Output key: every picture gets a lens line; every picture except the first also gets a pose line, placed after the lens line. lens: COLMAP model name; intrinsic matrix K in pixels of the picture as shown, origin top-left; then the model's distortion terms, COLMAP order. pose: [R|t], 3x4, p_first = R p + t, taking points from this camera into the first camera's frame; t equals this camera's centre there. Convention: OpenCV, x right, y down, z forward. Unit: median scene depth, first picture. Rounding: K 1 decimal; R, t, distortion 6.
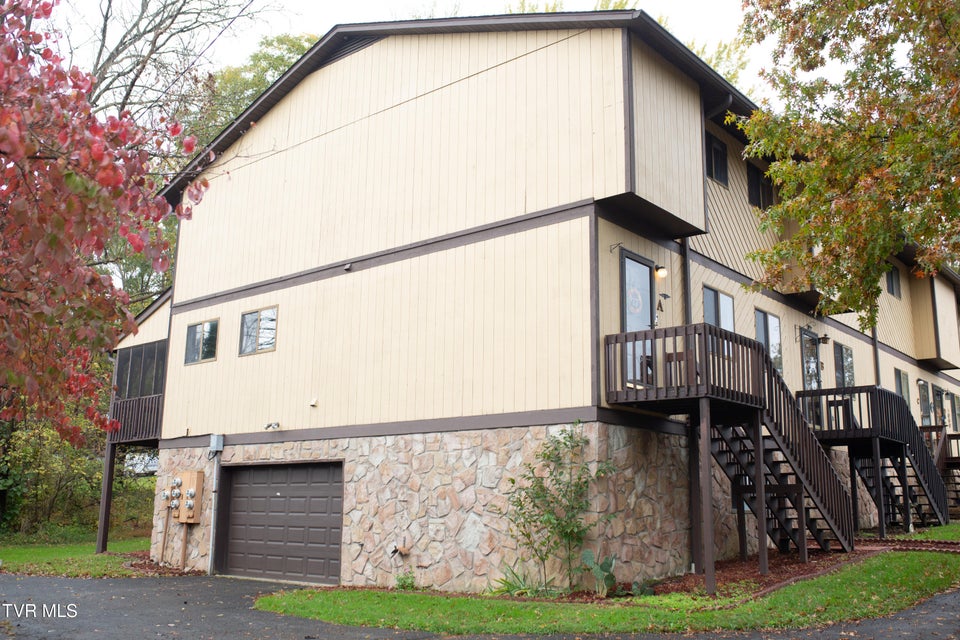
lens RADIAL K [[908.7, 0, 531.8], [0, 908.7, 270.0], [0, 0, 1]] dist [0.116598, -0.401717]
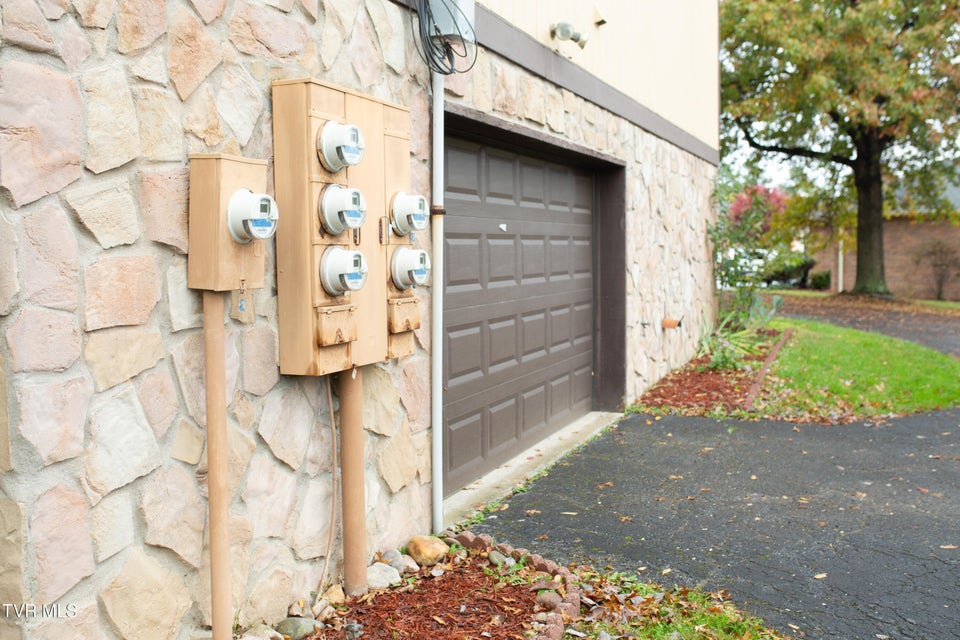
lens RADIAL K [[907.7, 0, 480.0], [0, 907.7, 320.0], [0, 0, 1]] dist [-0.063564, 0.096161]
pose [[-0.248045, -0.068094, 0.966352, -0.566786], [-0.223071, 0.974735, 0.011427, 0.259731], [-0.942716, -0.212731, -0.256968, 1.027621]]
